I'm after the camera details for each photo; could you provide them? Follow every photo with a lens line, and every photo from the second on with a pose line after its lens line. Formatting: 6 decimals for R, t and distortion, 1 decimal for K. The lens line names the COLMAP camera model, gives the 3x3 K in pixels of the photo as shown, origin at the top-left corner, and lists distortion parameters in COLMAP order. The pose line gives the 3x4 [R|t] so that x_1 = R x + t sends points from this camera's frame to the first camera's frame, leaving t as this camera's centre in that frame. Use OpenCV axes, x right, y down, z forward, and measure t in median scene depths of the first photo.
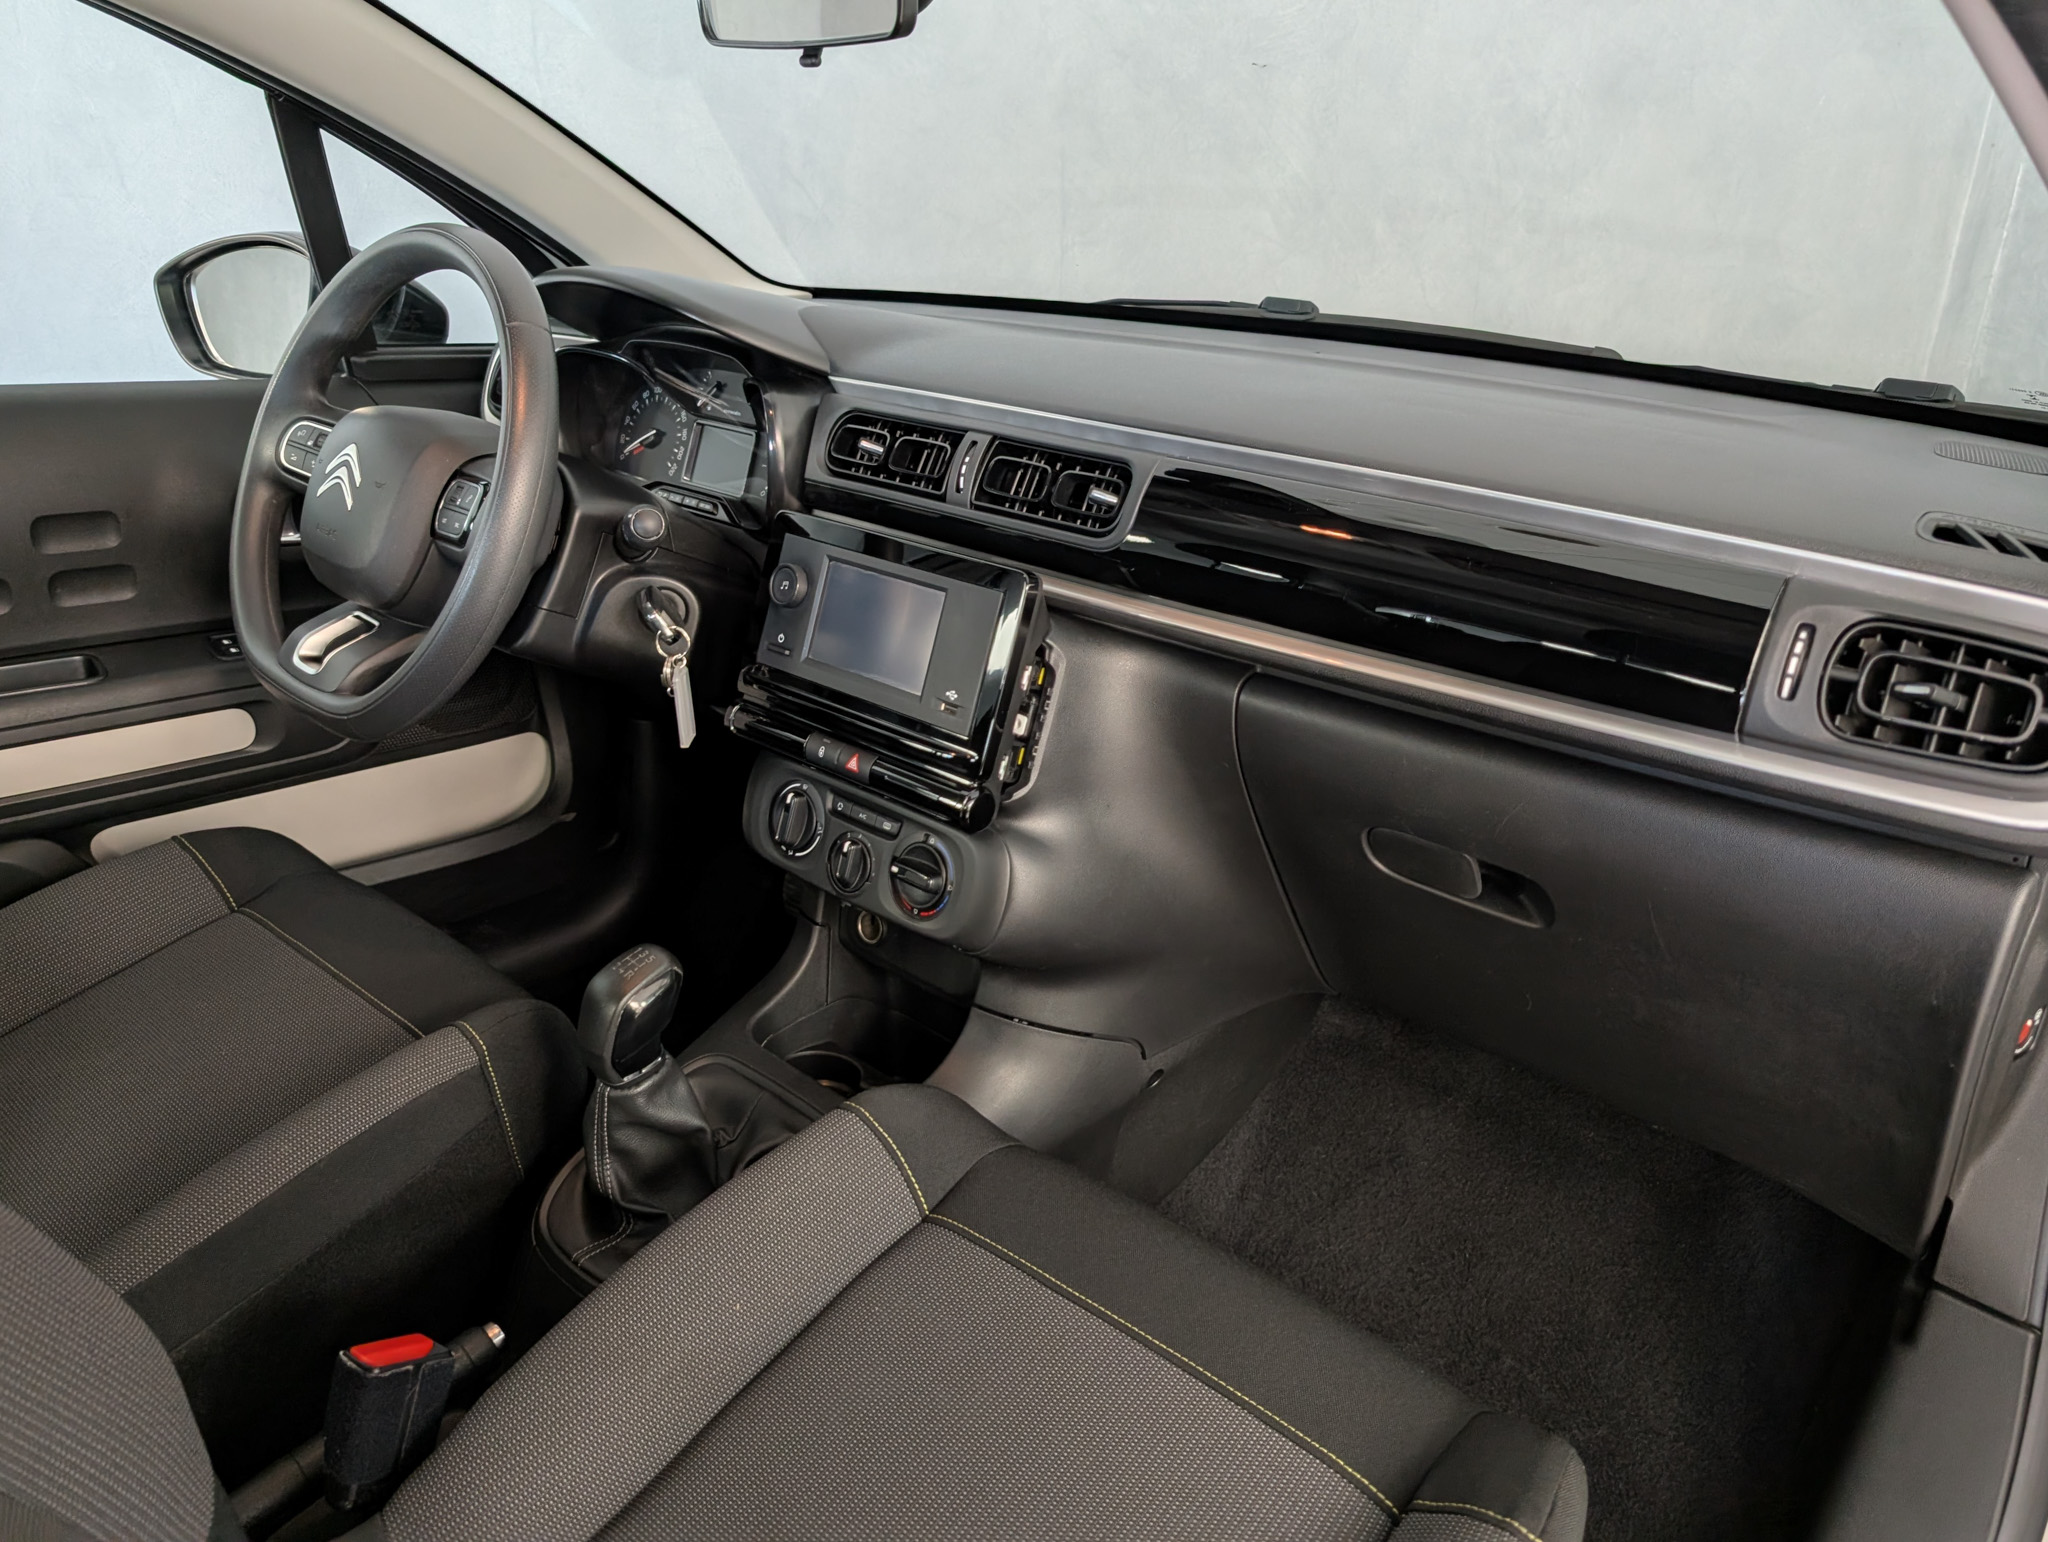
lens RADIAL K [[1461.9, 0, 1010.0], [0, 1461.9, 740.2], [0, 0, 1]] dist [0.009176, -0.005648]
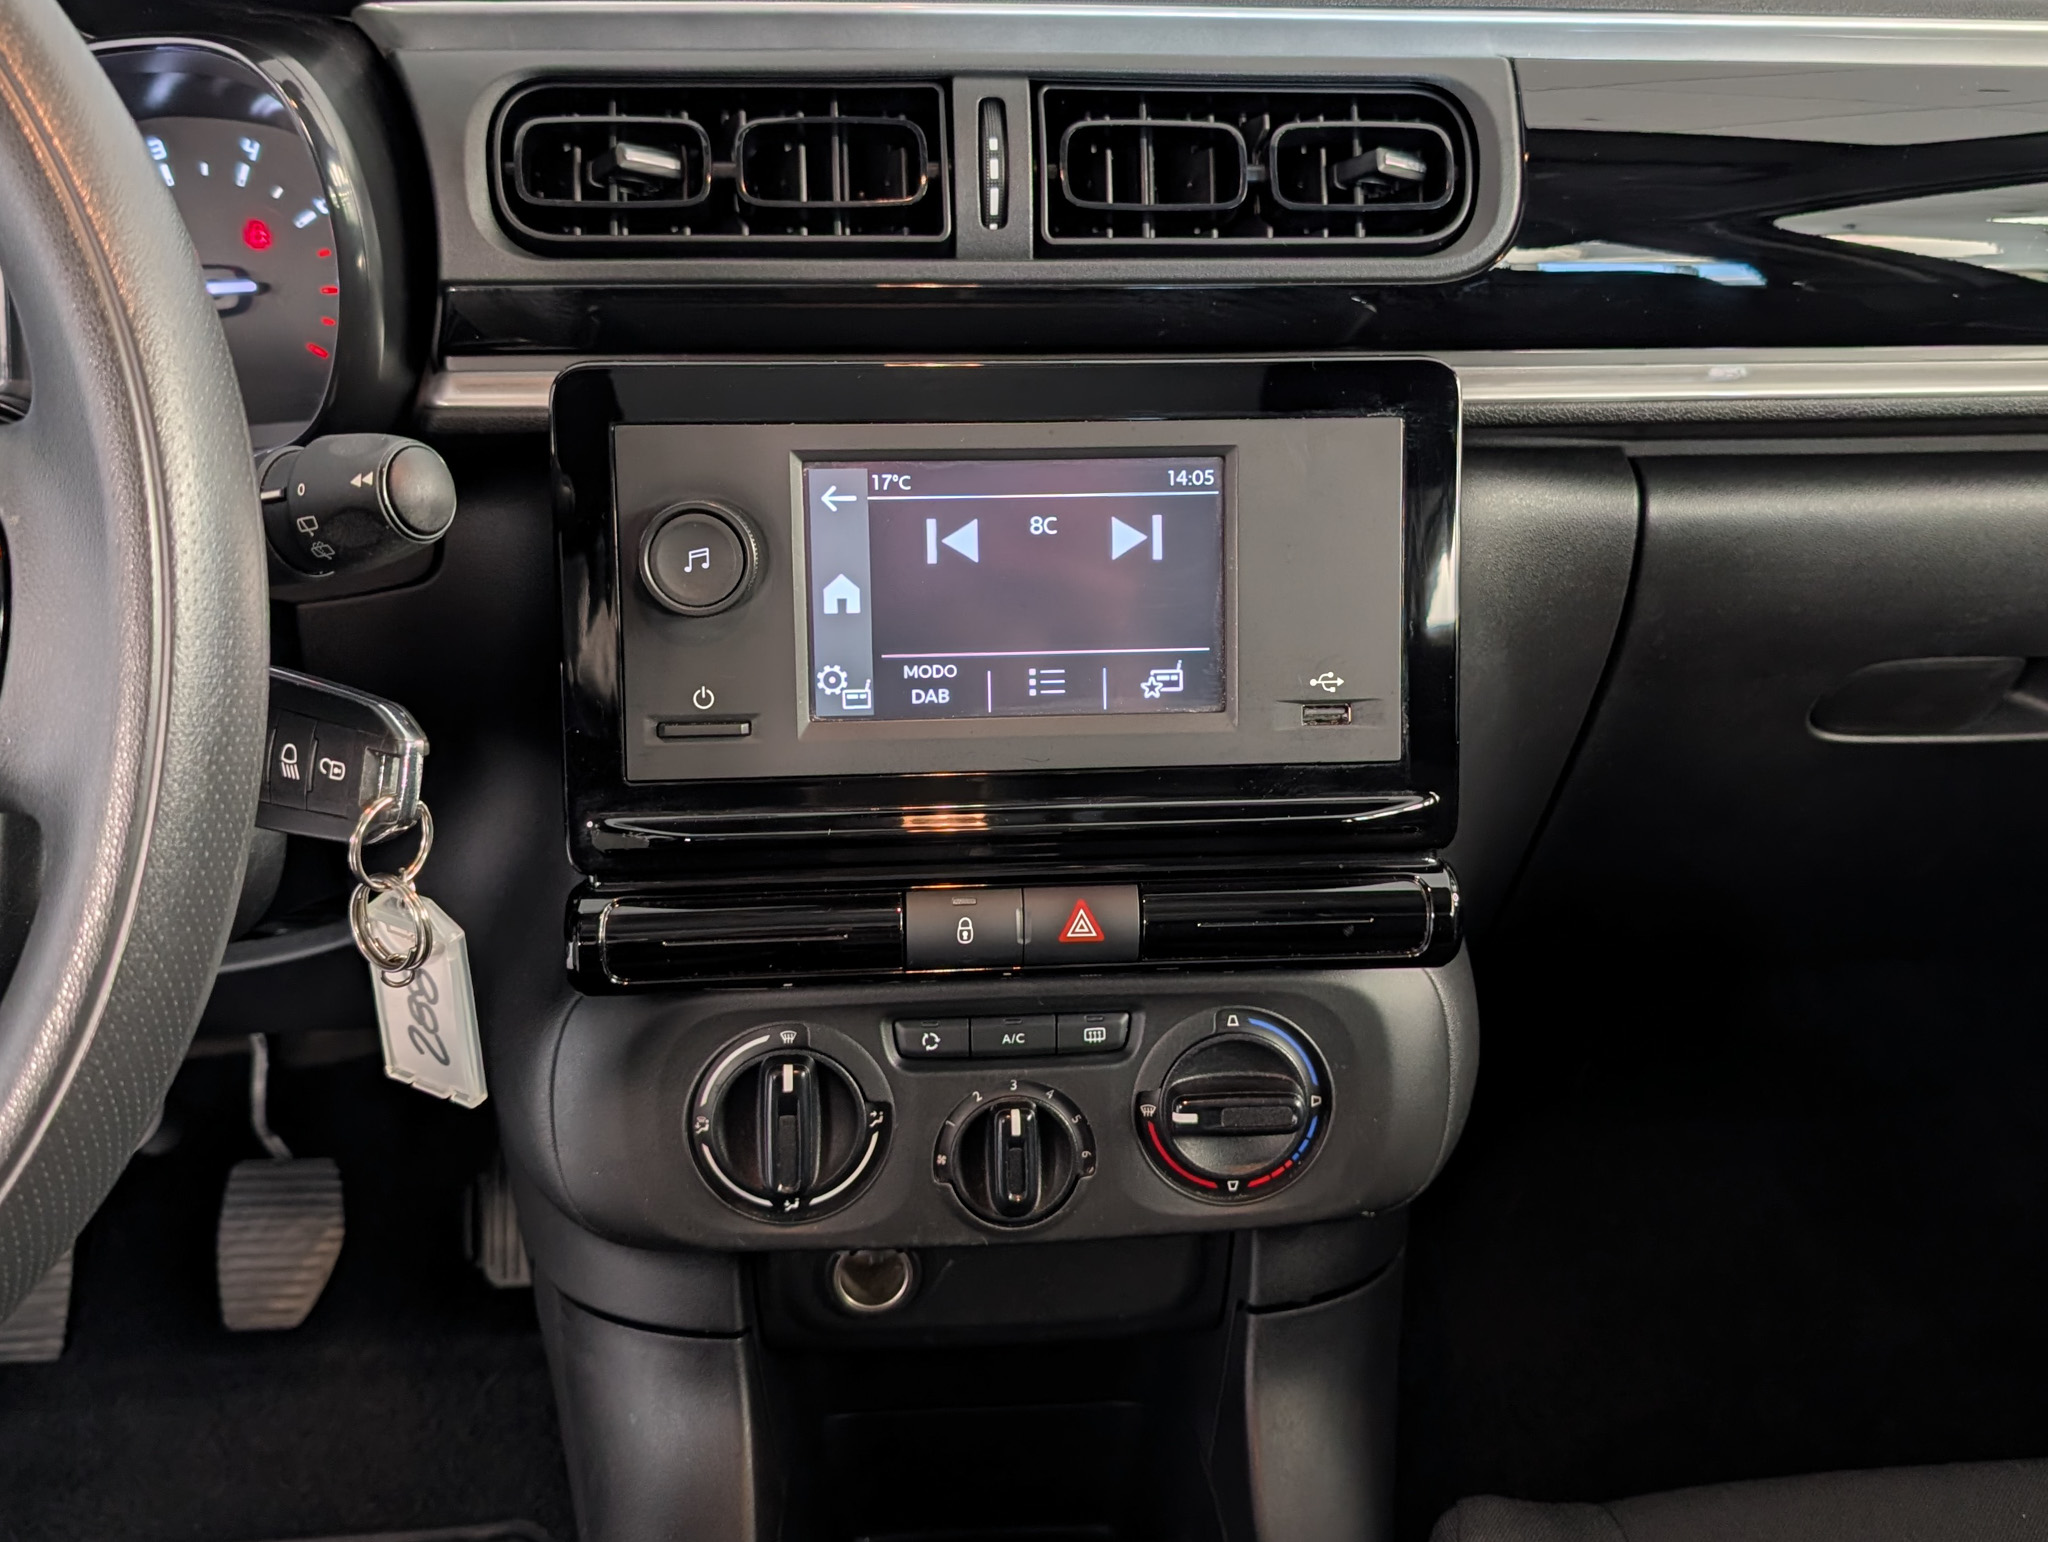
lens RADIAL K [[2116.3, 0, 1053.9], [0, 2116.3, 718.7], [0, 0, 1]] dist [0.002171, 0.000000]
pose [[0.679349, -0.328941, 0.655960, -0.443830], [0.269684, 0.943263, 0.193713, -0.143091], [-0.682463, 0.045303, 0.729515, 0.532361]]
